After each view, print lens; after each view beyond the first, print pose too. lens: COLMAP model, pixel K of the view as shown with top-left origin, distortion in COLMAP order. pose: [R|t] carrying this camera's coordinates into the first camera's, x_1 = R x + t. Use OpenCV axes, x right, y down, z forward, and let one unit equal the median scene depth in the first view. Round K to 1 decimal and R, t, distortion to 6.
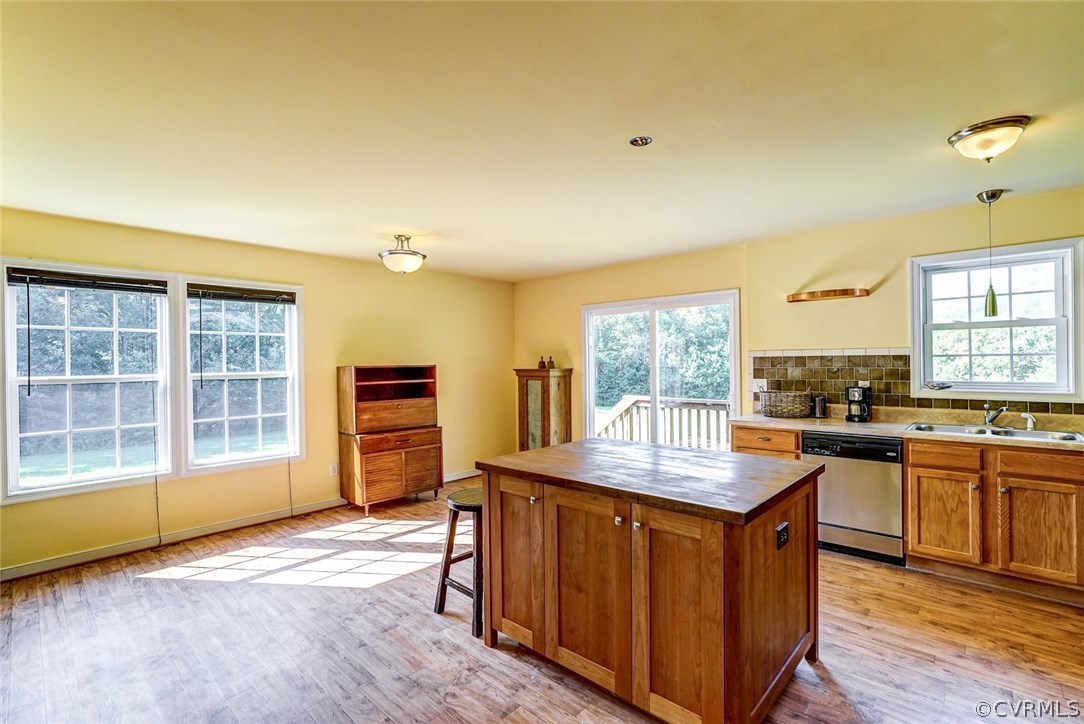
lens RADIAL K [[495.7, 0, 536.5], [0, 495.7, 364.4], [0, 0, 1]] dist [-0.019467, 0.003139]
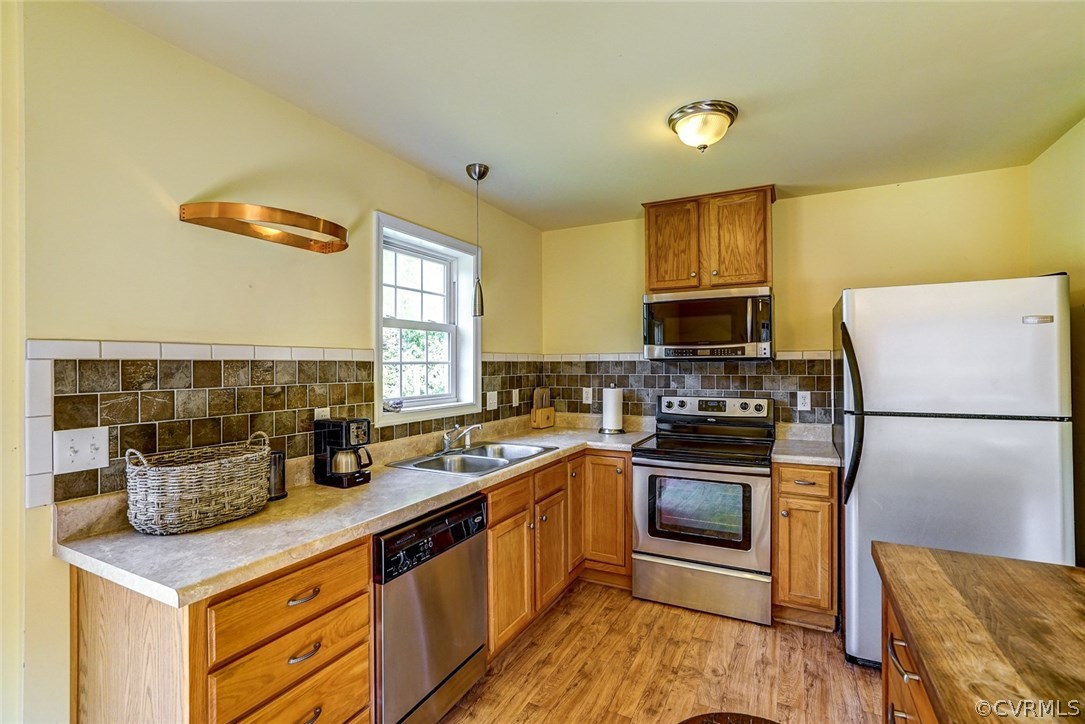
lens RADIAL K [[496.1, 0, 543.3], [0, 496.1, 362.9], [0, 0, 1]] dist [-0.019467, 0.003139]
pose [[-0.277201, 0.012535, 0.960730, 0.077626], [0.010042, 0.999898, -0.010149, -0.008187], [-0.960759, 0.006835, -0.277299, 0.951173]]
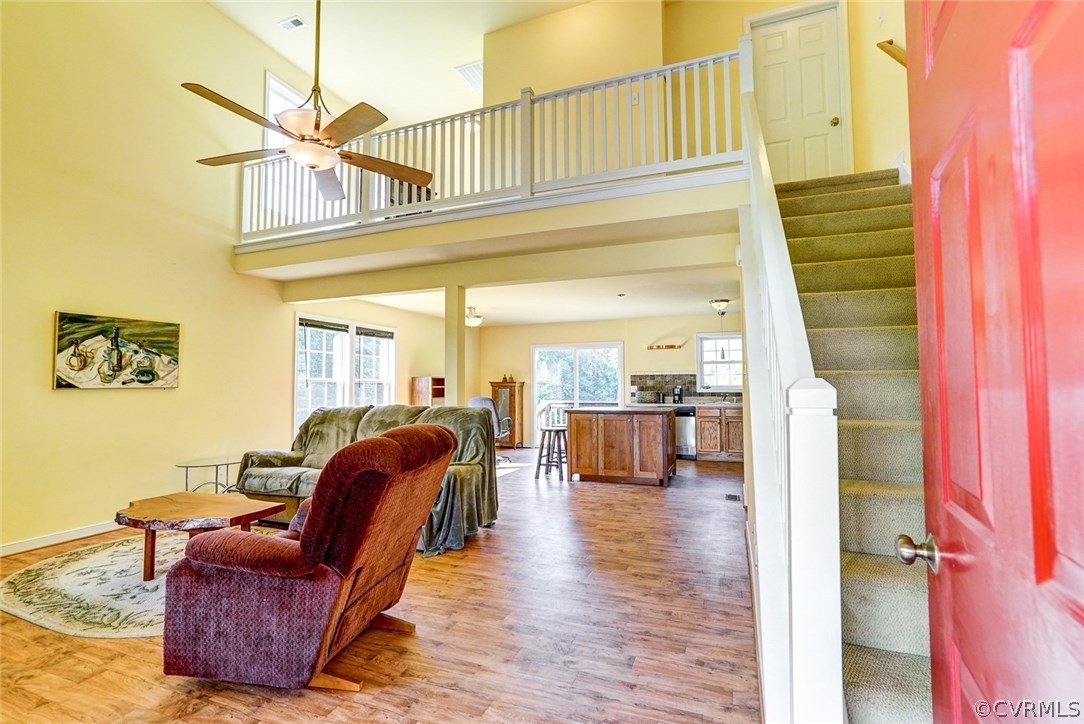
lens RADIAL K [[495.7, 0, 552.6], [0, 495.7, 361.2], [0, 0, 1]] dist [-0.019467, 0.003139]
pose [[0.921916, 0.026313, 0.386496, -0.775484], [-0.003774, 0.998253, -0.058961, 0.059464], [-0.387372, 0.052899, 0.920405, -0.902036]]
